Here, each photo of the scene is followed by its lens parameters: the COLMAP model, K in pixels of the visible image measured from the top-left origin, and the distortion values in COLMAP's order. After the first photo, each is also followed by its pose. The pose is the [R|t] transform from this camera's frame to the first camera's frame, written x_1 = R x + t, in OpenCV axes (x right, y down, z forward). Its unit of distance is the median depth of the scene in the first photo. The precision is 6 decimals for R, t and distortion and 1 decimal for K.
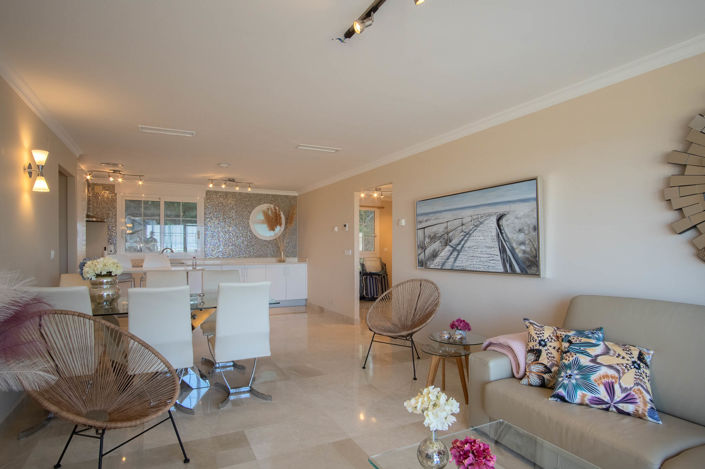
lens RADIAL K [[384.6, 0, 359.1], [0, 384.6, 247.8], [0, 0, 1]] dist [-0.026410, 0.000624]
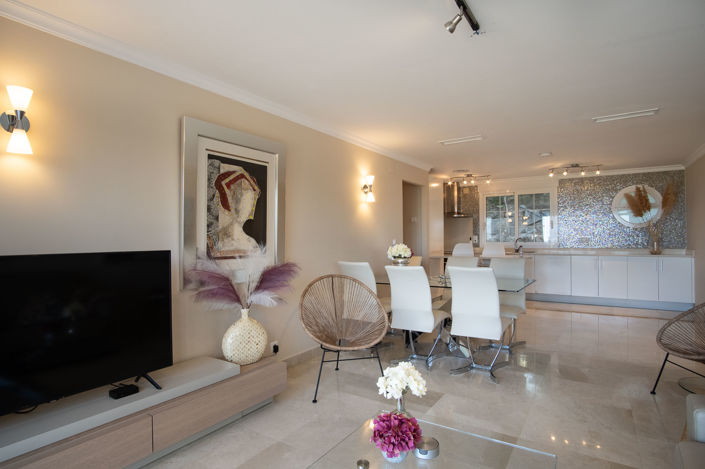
lens RADIAL K [[380.6, 0, 357.0], [0, 380.6, 233.8], [0, 0, 1]] dist [-0.018237, 0.001505]
pose [[0.510083, -0.016219, -0.859972, 0.186905], [0.005687, 0.999864, -0.015485, 0.002550], [0.860106, 0.003008, 0.510106, 0.059590]]
